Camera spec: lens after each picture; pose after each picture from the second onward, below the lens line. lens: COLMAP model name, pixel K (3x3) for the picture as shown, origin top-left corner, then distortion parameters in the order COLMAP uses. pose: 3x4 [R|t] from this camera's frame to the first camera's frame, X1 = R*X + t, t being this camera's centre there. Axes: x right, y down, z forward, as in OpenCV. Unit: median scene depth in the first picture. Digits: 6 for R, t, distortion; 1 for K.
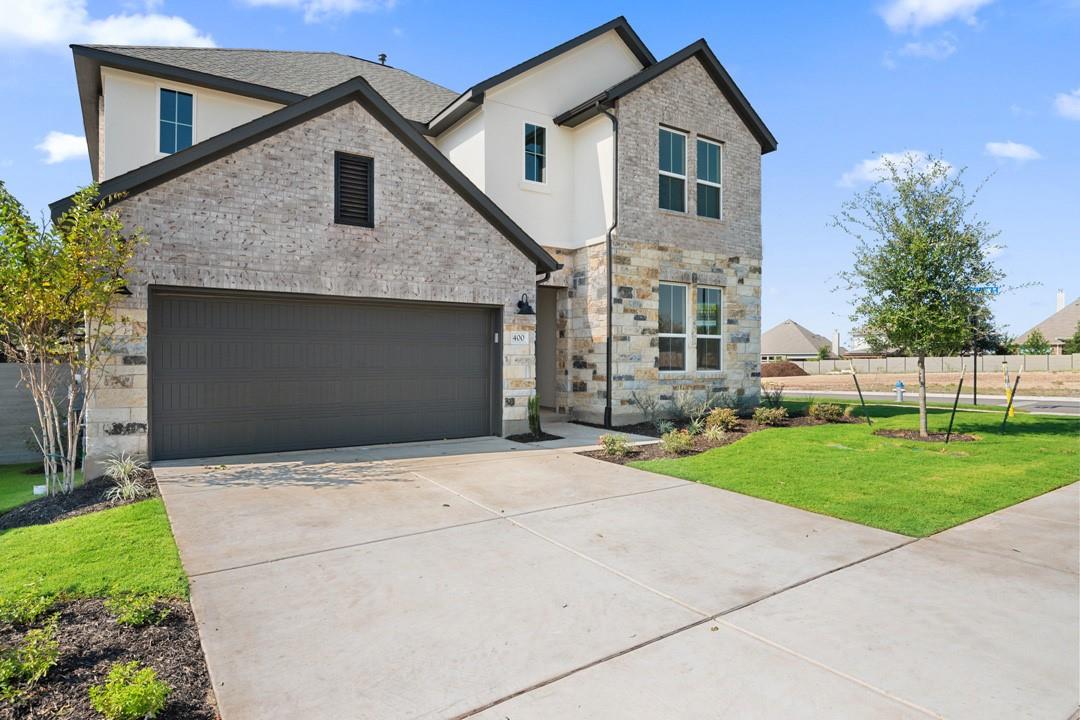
lens RADIAL K [[623.3, 0, 541.2], [0, 623.3, 359.6], [0, 0, 1]] dist [-0.000457, -0.000018]
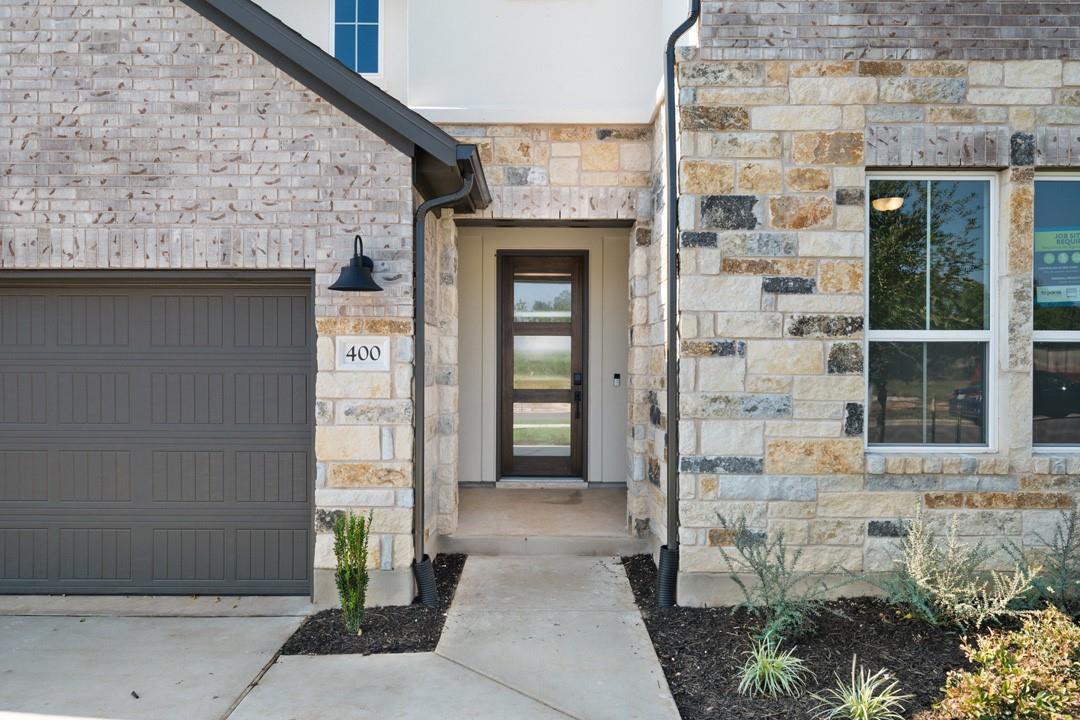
lens RADIAL K [[729.9, 0, 539.4], [0, 729.9, 358.4], [0, 0, 1]] dist [-0.003778, 0.000956]
pose [[0.832361, 0.001895, -0.554231, 0.269575], [-0.001922, 0.999998, 0.000532, -0.028852], [0.554231, 0.000622, 0.832363, 0.615116]]
